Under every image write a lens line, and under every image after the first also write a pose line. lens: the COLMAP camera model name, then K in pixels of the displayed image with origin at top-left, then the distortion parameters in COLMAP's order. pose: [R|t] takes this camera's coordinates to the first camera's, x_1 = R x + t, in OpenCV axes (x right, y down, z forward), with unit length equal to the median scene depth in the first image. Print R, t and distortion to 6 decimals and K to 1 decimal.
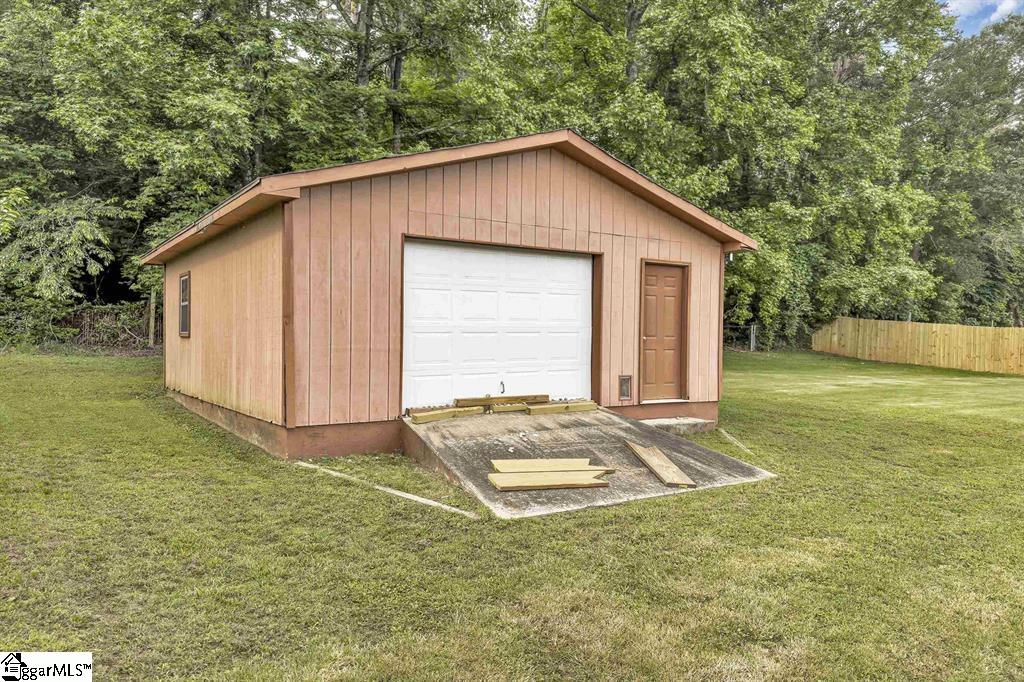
lens RADIAL K [[731.9, 0, 511.4], [0, 731.9, 342.1], [0, 0, 1]] dist [-0.006250, -0.005422]
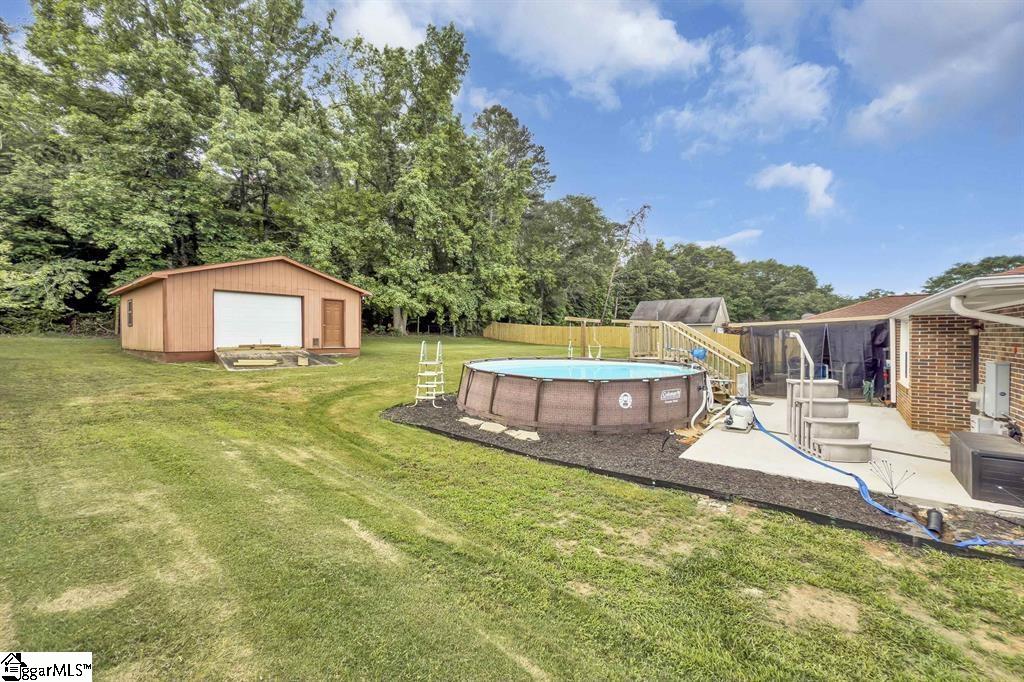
lens RADIAL K [[407.6, 0, 513.5], [0, 407.6, 338.6], [0, 0, 1]] dist [-0.001011, 0.000038]
pose [[0.953617, -0.010040, 0.300855, 0.247378], [0.010053, 0.999948, 0.001504, 0.031219], [-0.300855, 0.001590, 0.953669, -0.461321]]
